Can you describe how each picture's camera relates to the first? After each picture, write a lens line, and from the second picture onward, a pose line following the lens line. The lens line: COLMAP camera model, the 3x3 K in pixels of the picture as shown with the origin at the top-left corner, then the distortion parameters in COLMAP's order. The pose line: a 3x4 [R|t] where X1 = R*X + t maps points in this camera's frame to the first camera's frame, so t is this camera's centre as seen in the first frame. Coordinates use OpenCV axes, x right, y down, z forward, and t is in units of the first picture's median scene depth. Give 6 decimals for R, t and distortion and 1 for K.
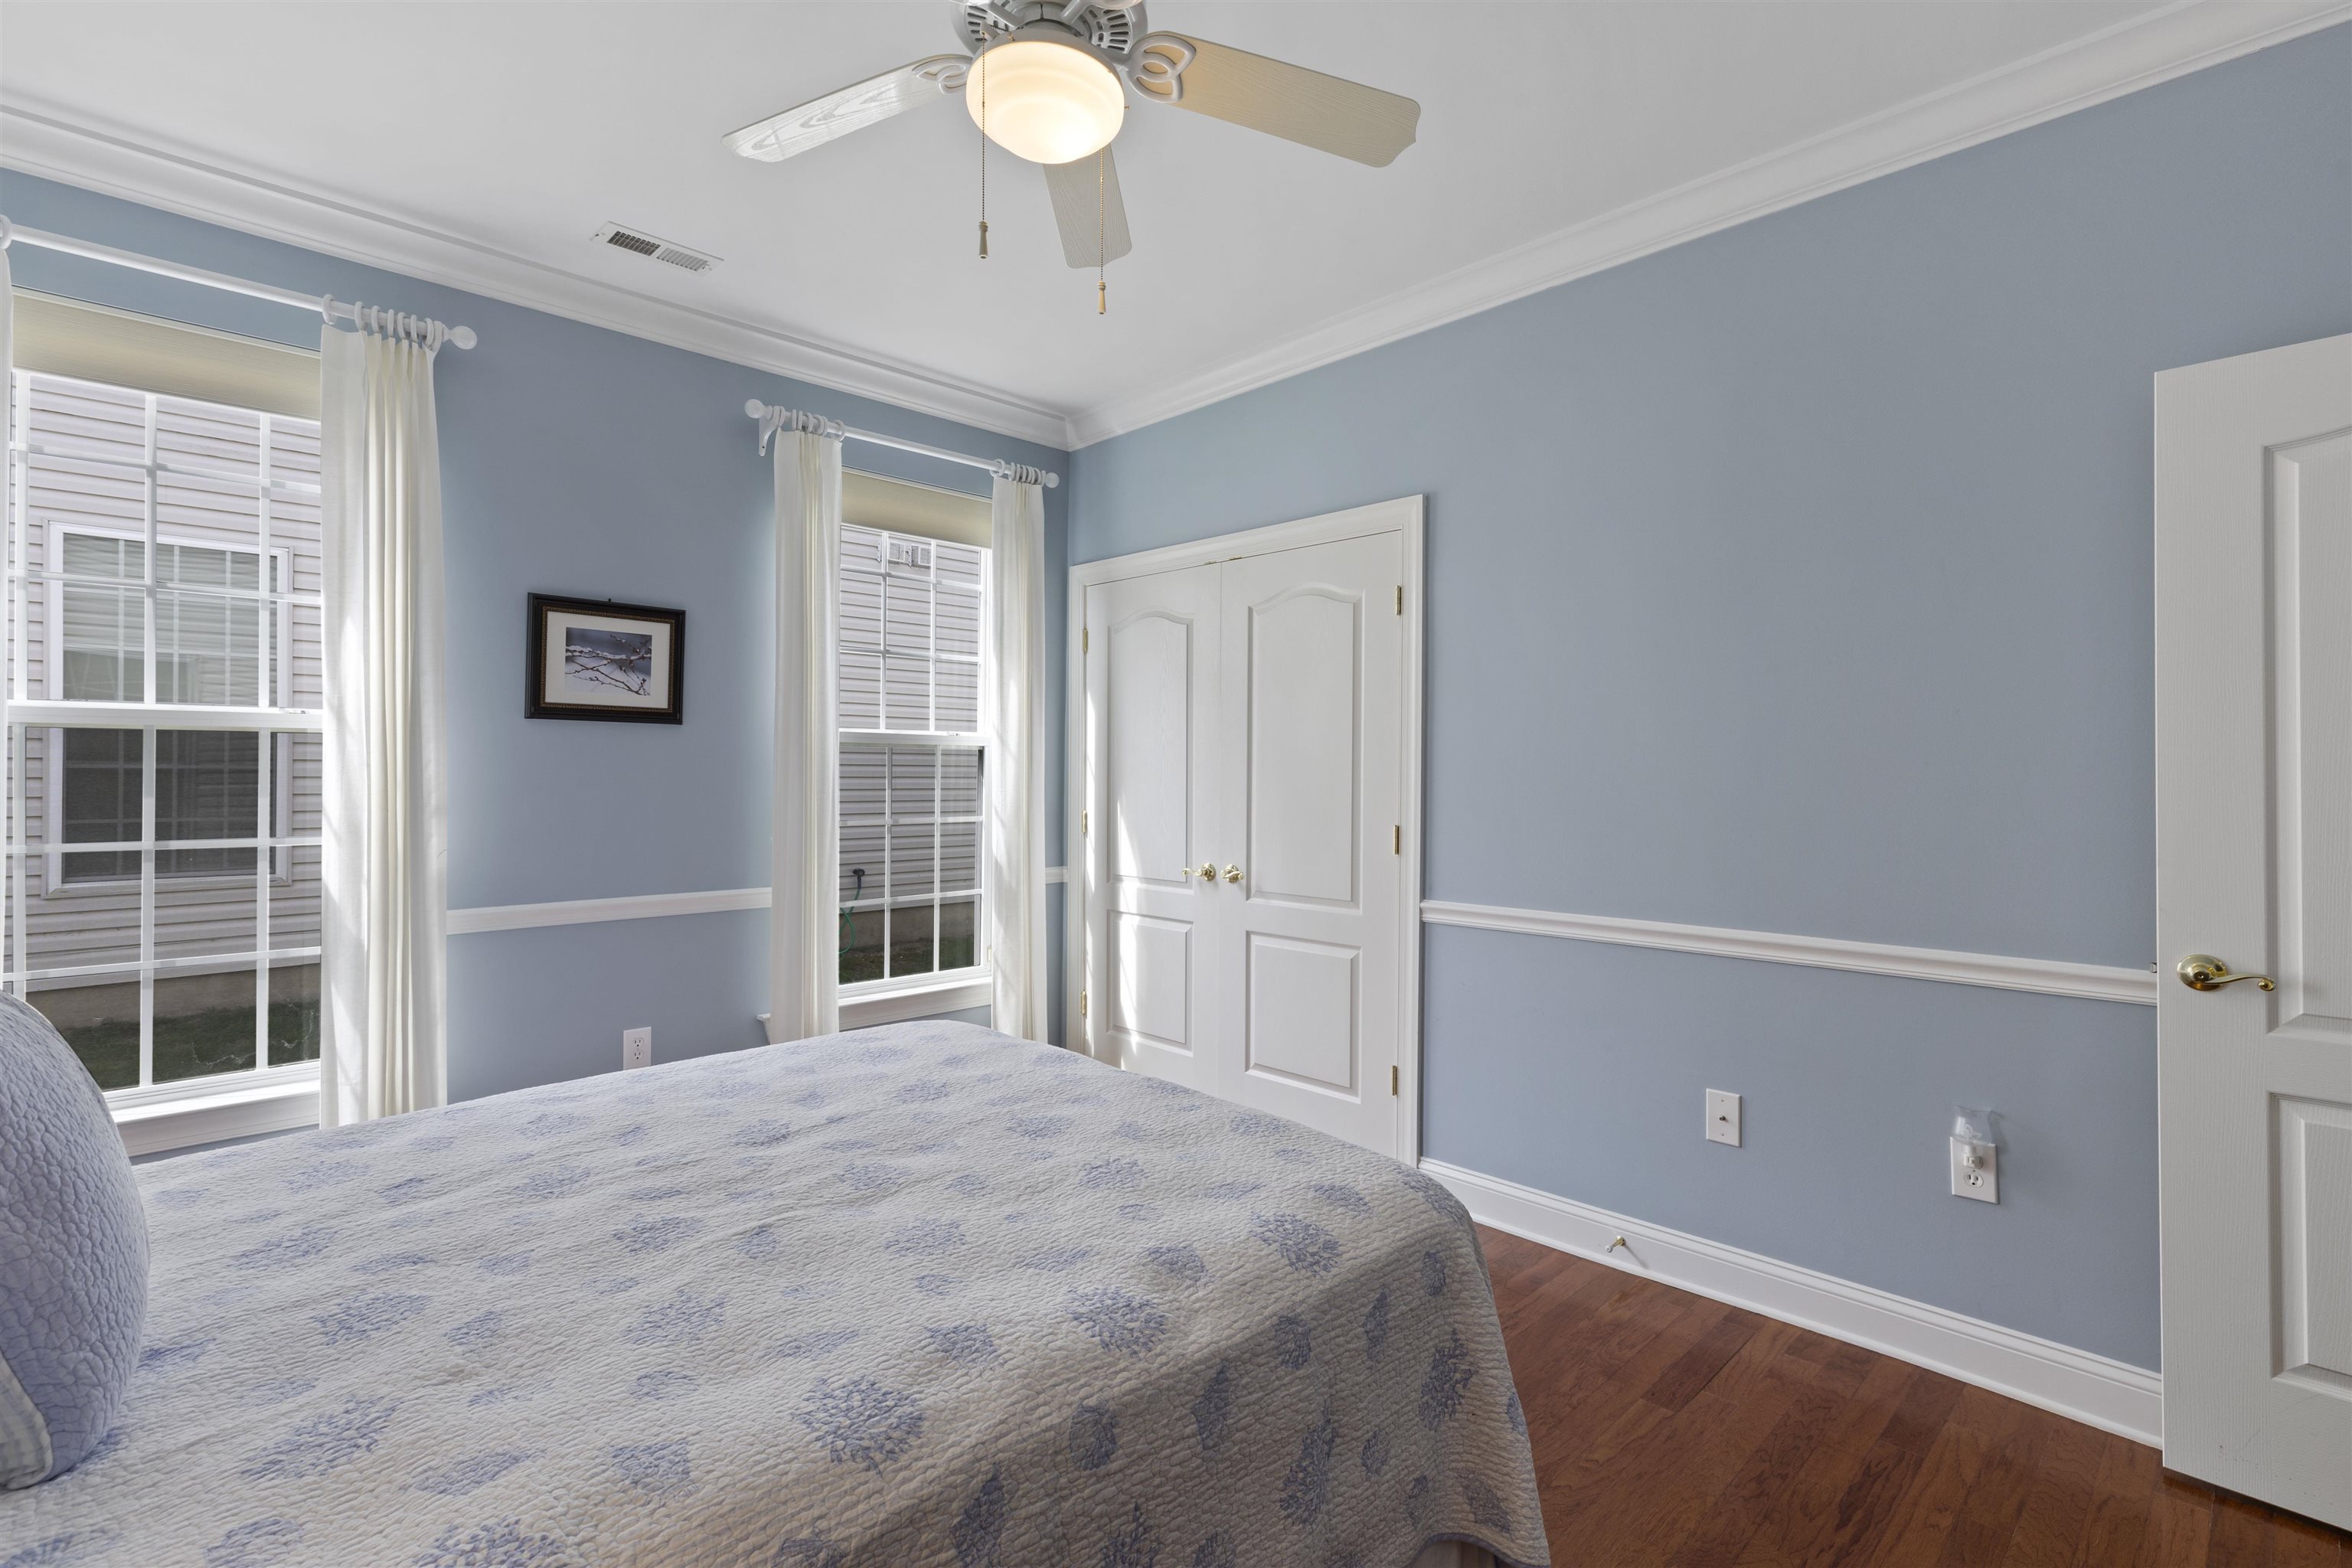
lens RADIAL K [[1060.5, 0, 1171.5], [0, 1060.5, 765.8], [0, 0, 1]] dist [0.009701, -0.000120]
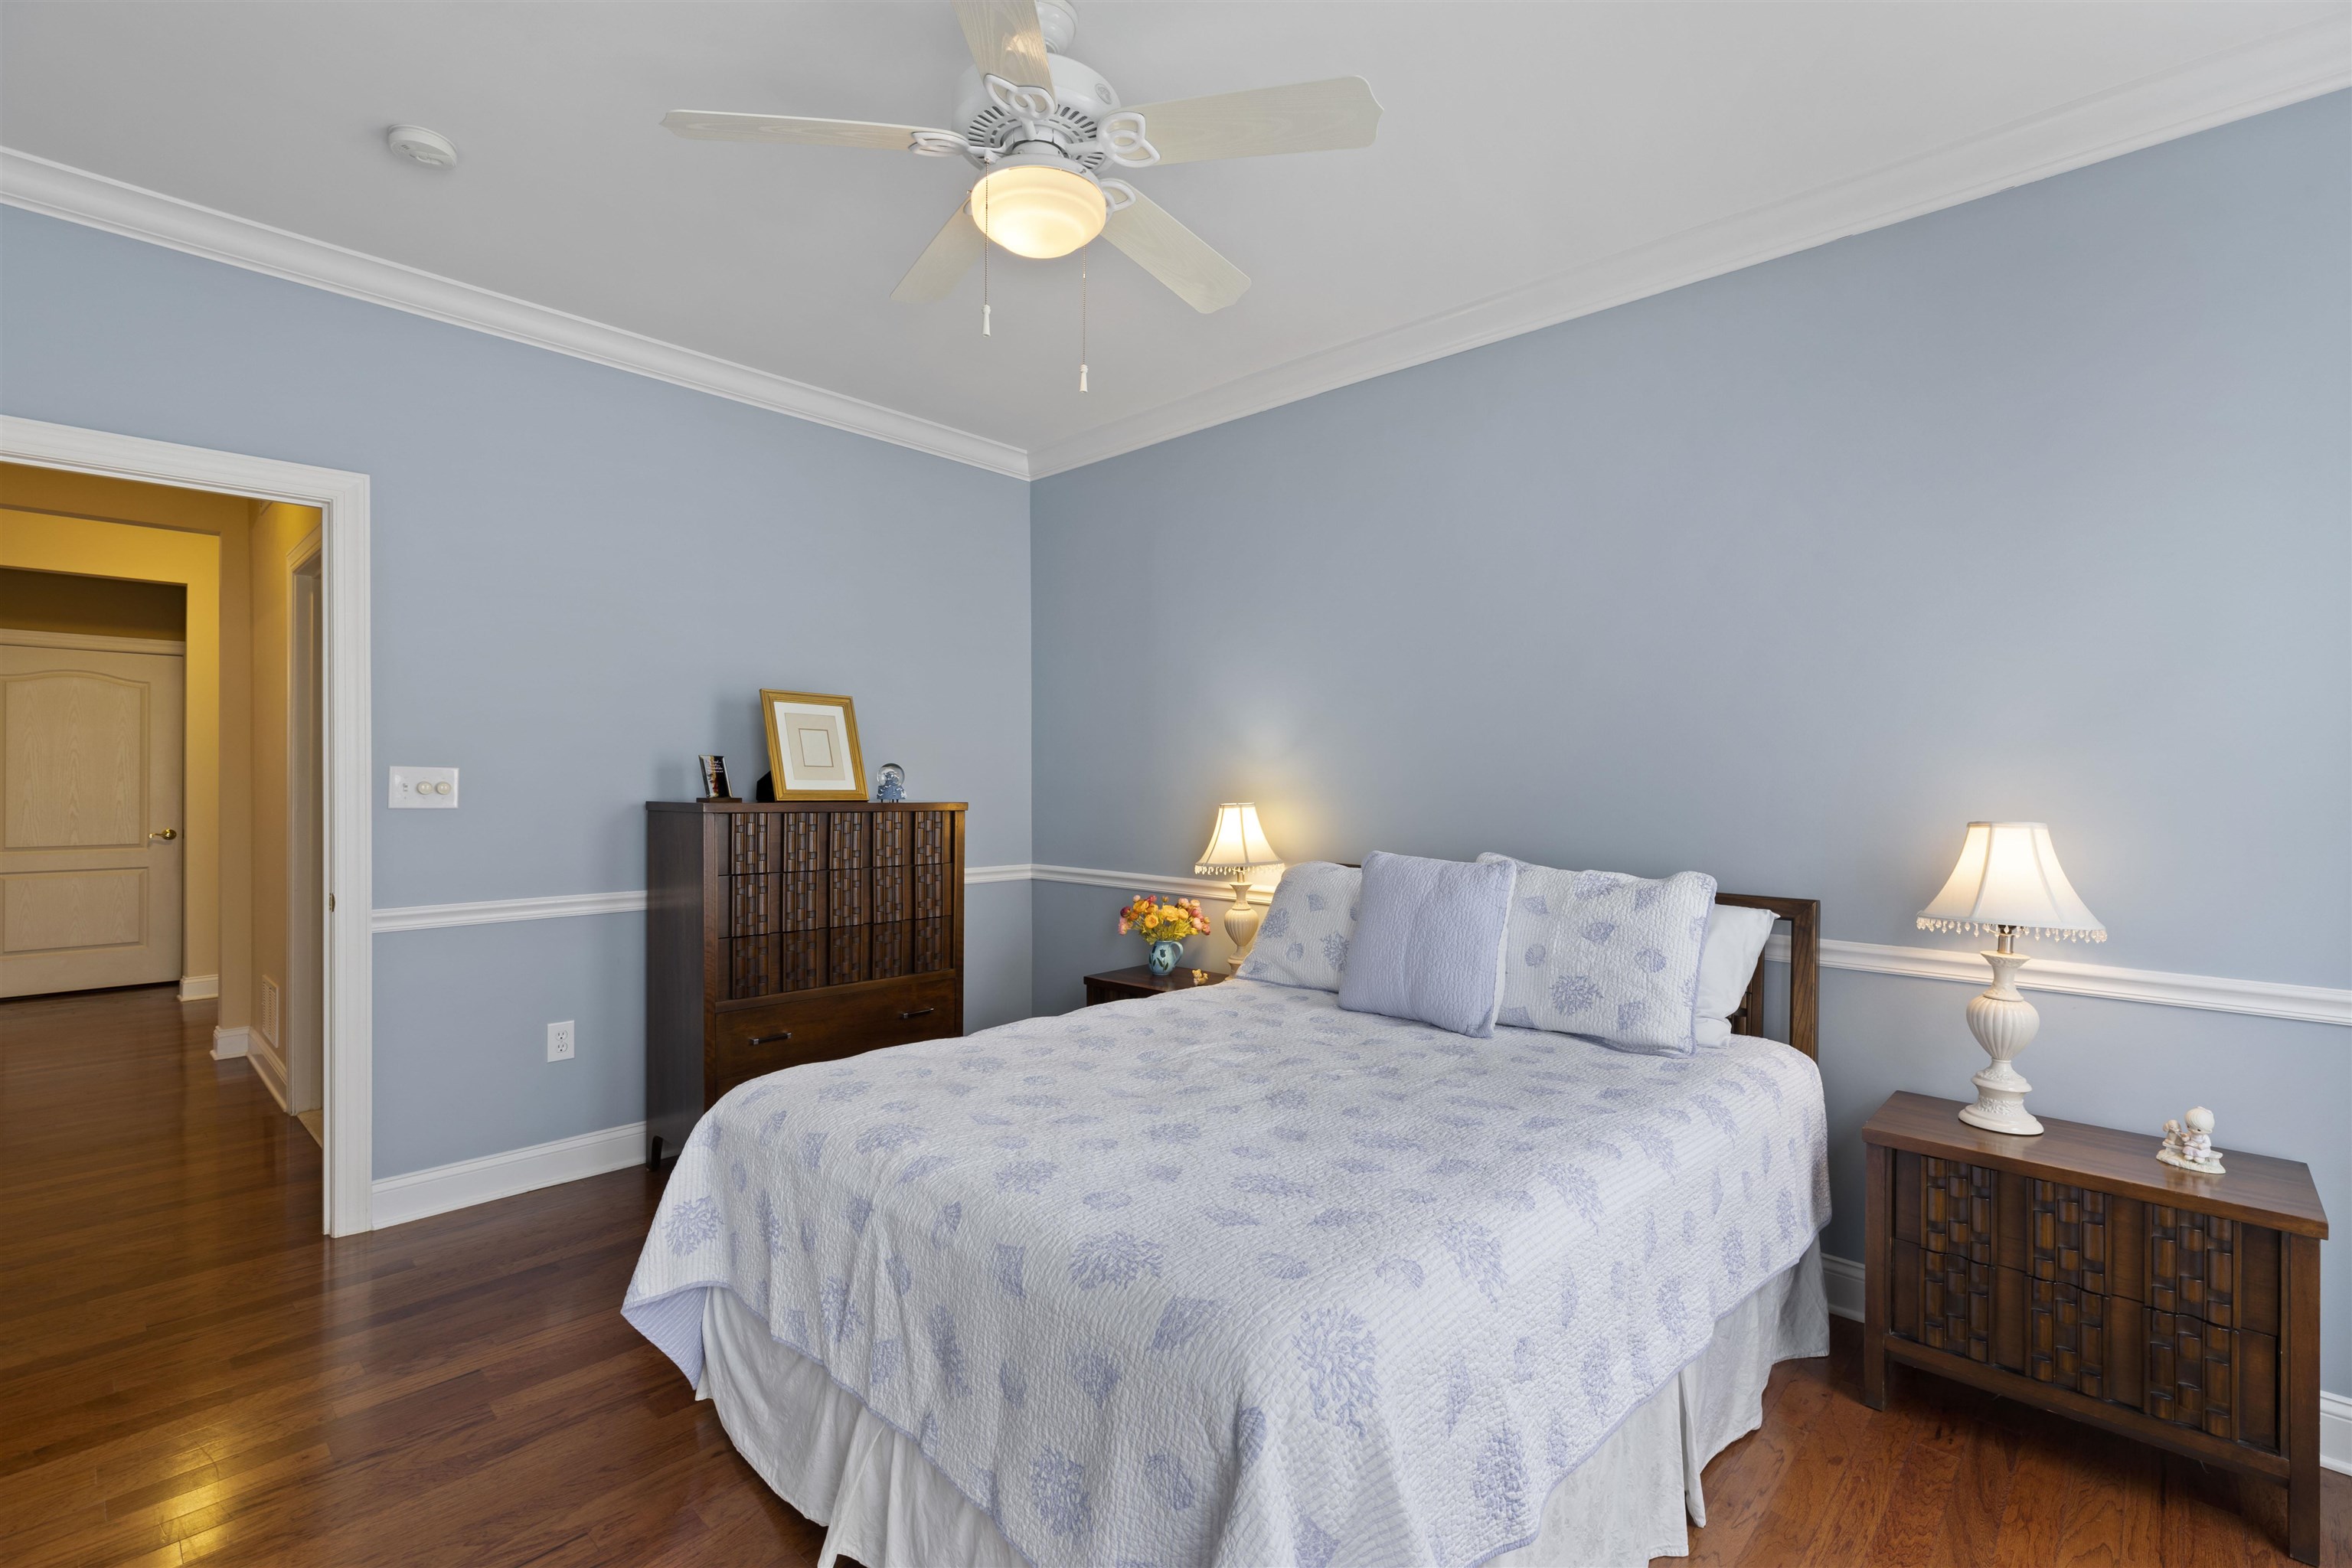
lens RADIAL K [[1060.5, 0, 1171.5], [0, 1060.5, 765.8], [0, 0, 1]] dist [0.009701, -0.000120]
pose [[-0.999564, -0.004062, -0.029248, -0.124526], [-0.003547, 0.999839, -0.017611, 0.008016], [0.029315, -0.017500, -0.999417, 1.149028]]
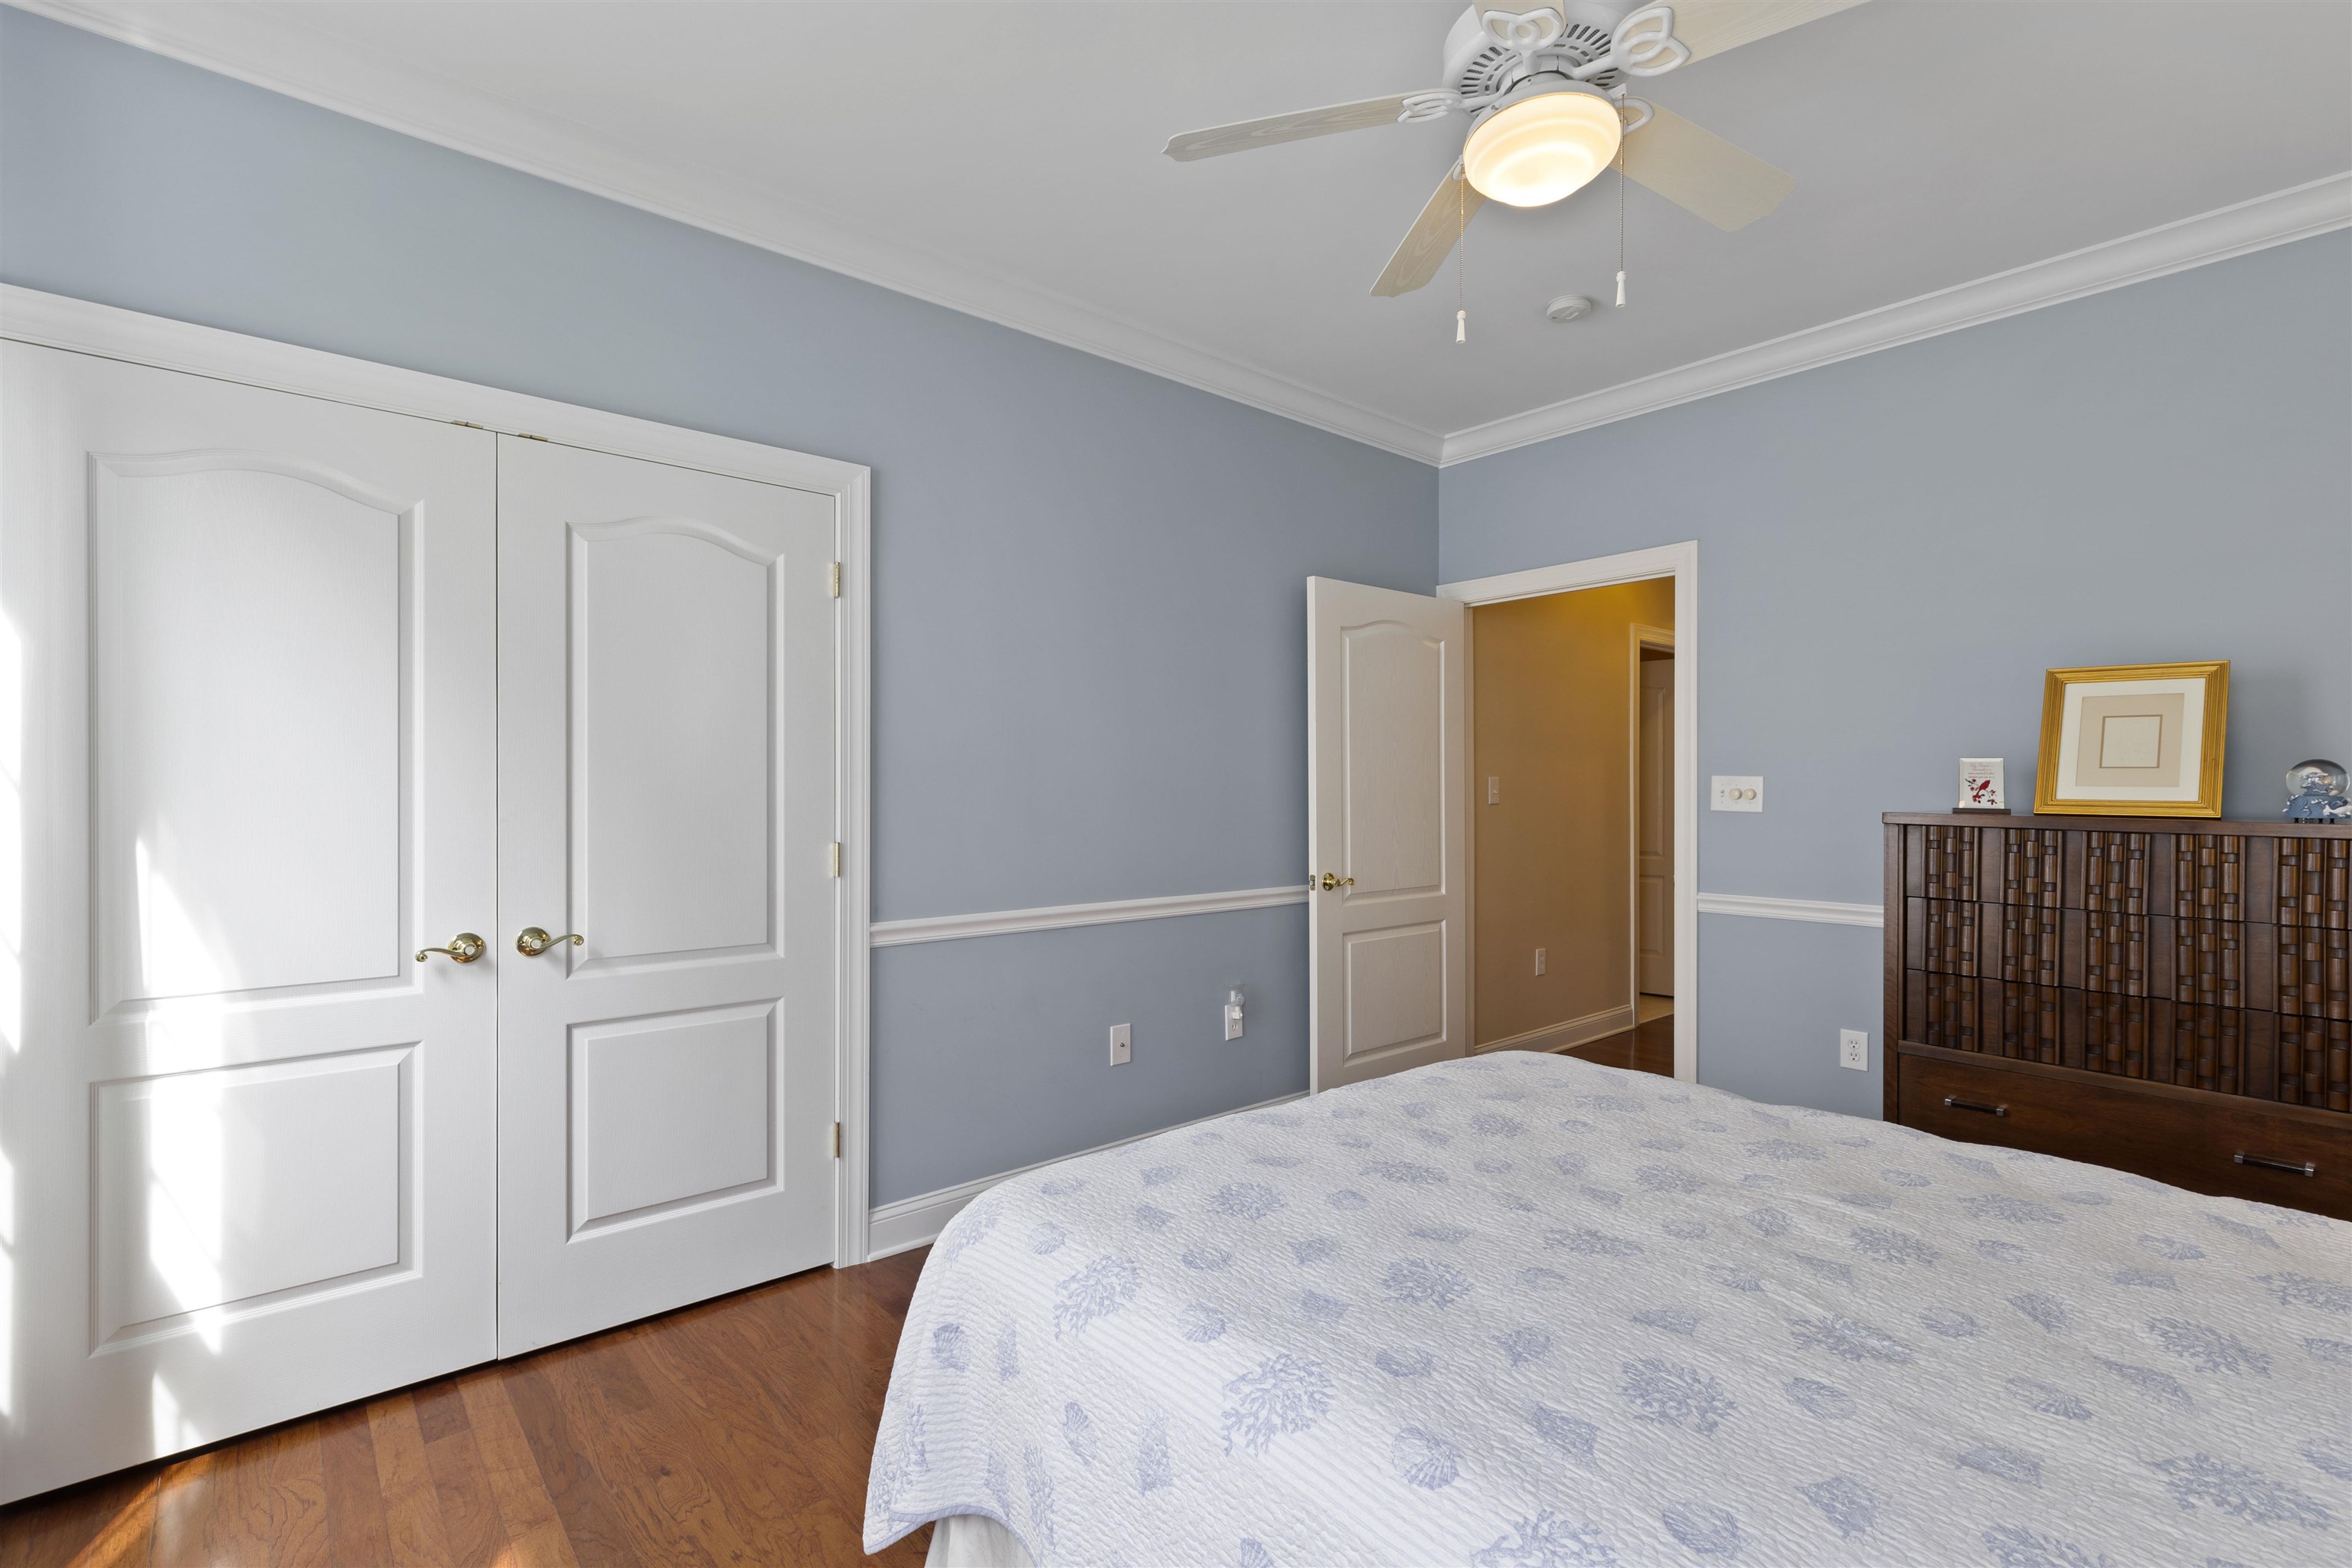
lens RADIAL K [[1077.4, 0, 1176.0], [0, 1077.4, 784.0], [0, 0, 1]] dist [0.002119, 0.000073]
pose [[0.066479, 0.001422, 0.997787, -0.643439], [-0.007195, 0.999974, -0.000945, 0.008405], [-0.997762, -0.007116, 0.066487, 0.678565]]
